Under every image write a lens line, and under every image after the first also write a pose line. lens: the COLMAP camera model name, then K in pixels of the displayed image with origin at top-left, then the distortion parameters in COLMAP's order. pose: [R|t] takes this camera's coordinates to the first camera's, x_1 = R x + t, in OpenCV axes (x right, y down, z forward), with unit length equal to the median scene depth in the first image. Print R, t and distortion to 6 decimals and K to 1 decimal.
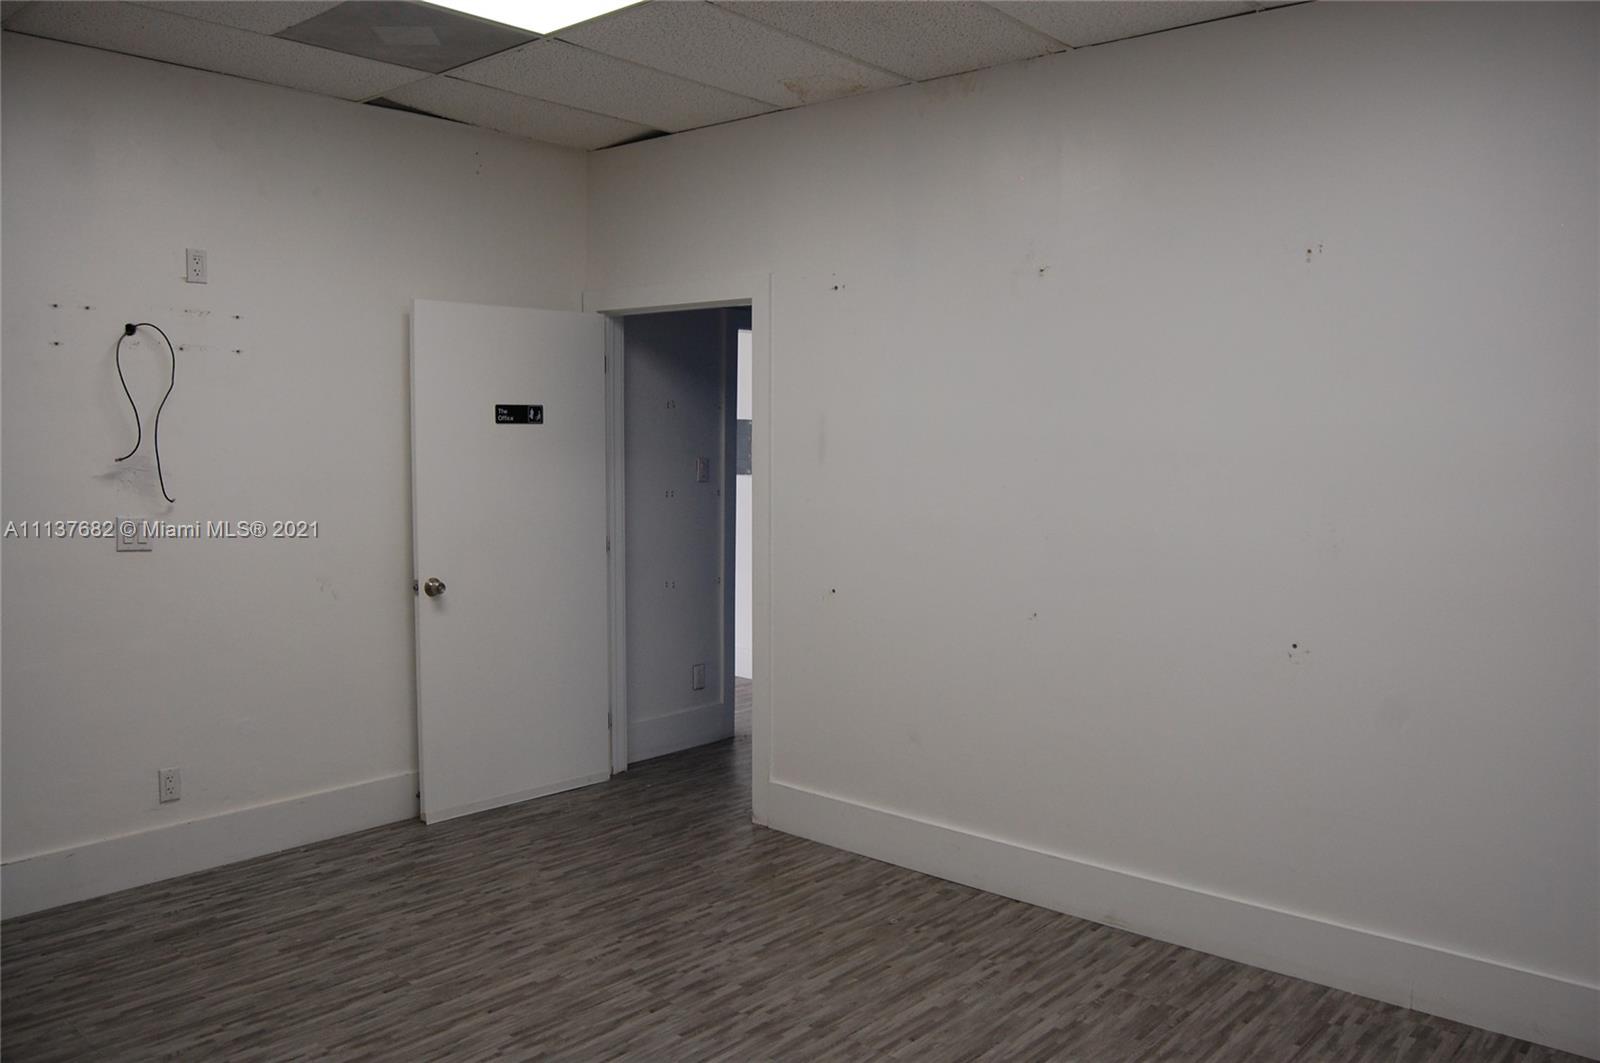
lens RADIAL K [[1227.8, 0, 800.0], [0, 1227.8, 531.5], [0, 0, 1]] dist [-0.073997, 0.029393]
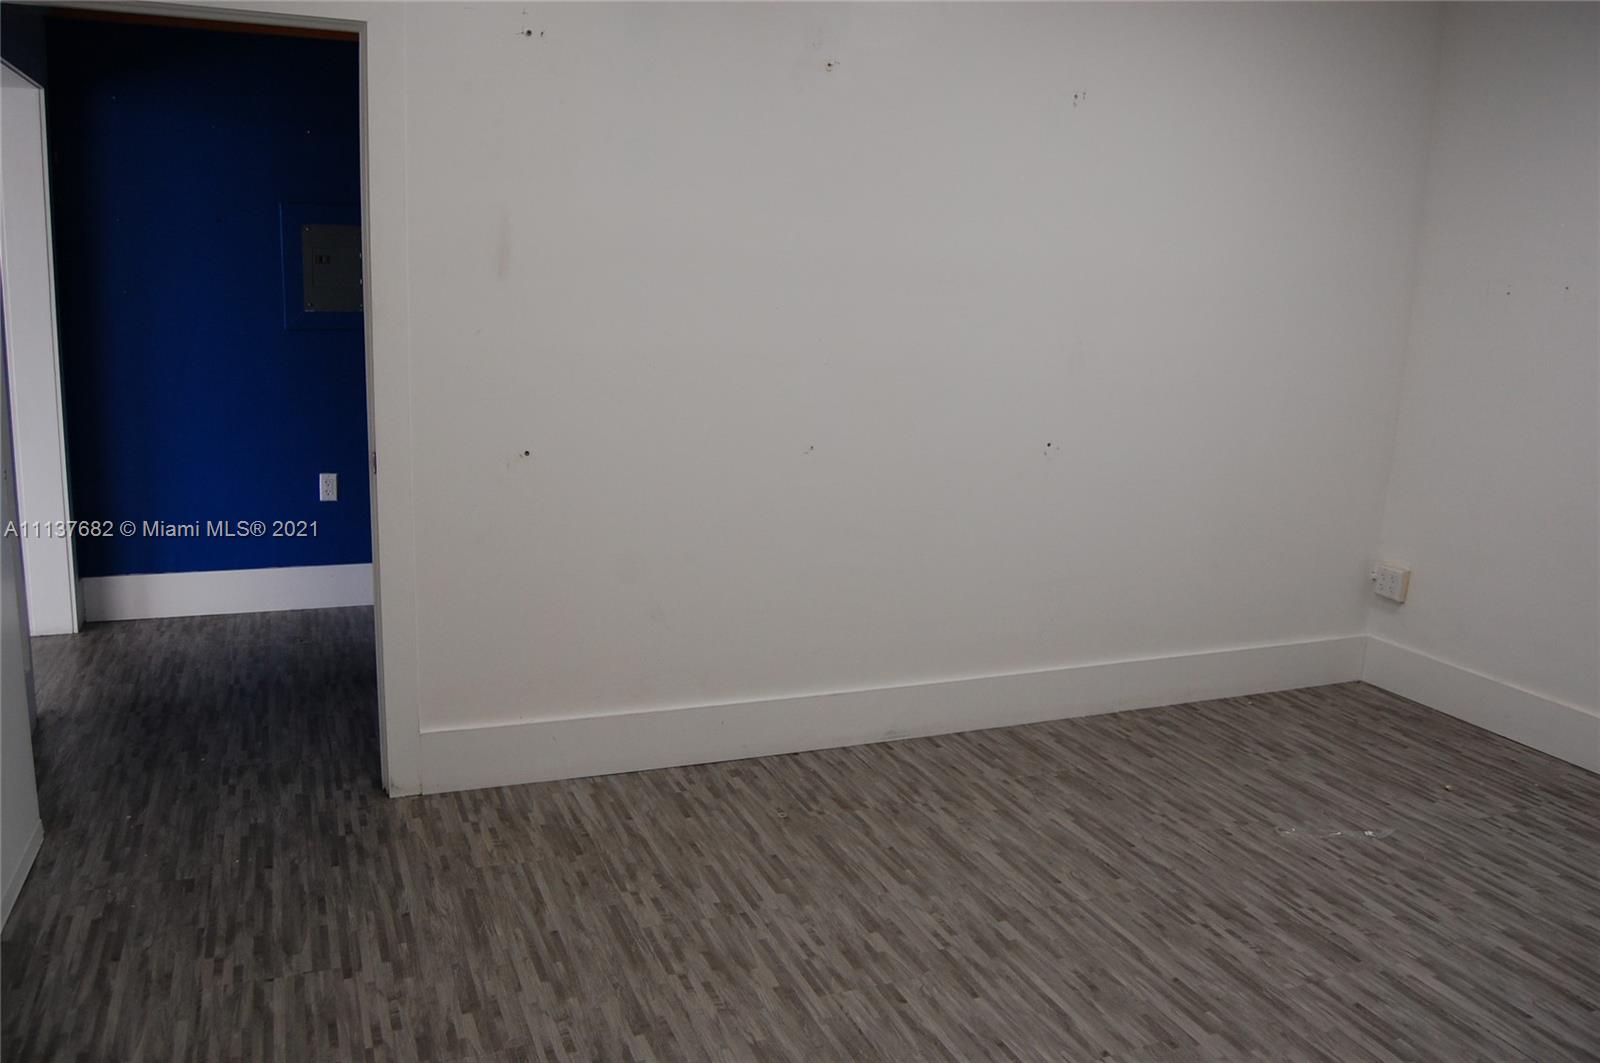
lens RADIAL K [[1227.8, 0, 800.0], [0, 1227.8, 531.5], [0, 0, 1]] dist [-0.073997, 0.029393]
pose [[0.436671, -0.175885, 0.882260, -0.701808], [0.029035, 0.982946, 0.181587, -0.049344], [-0.899153, -0.053678, 0.434331, 0.635872]]
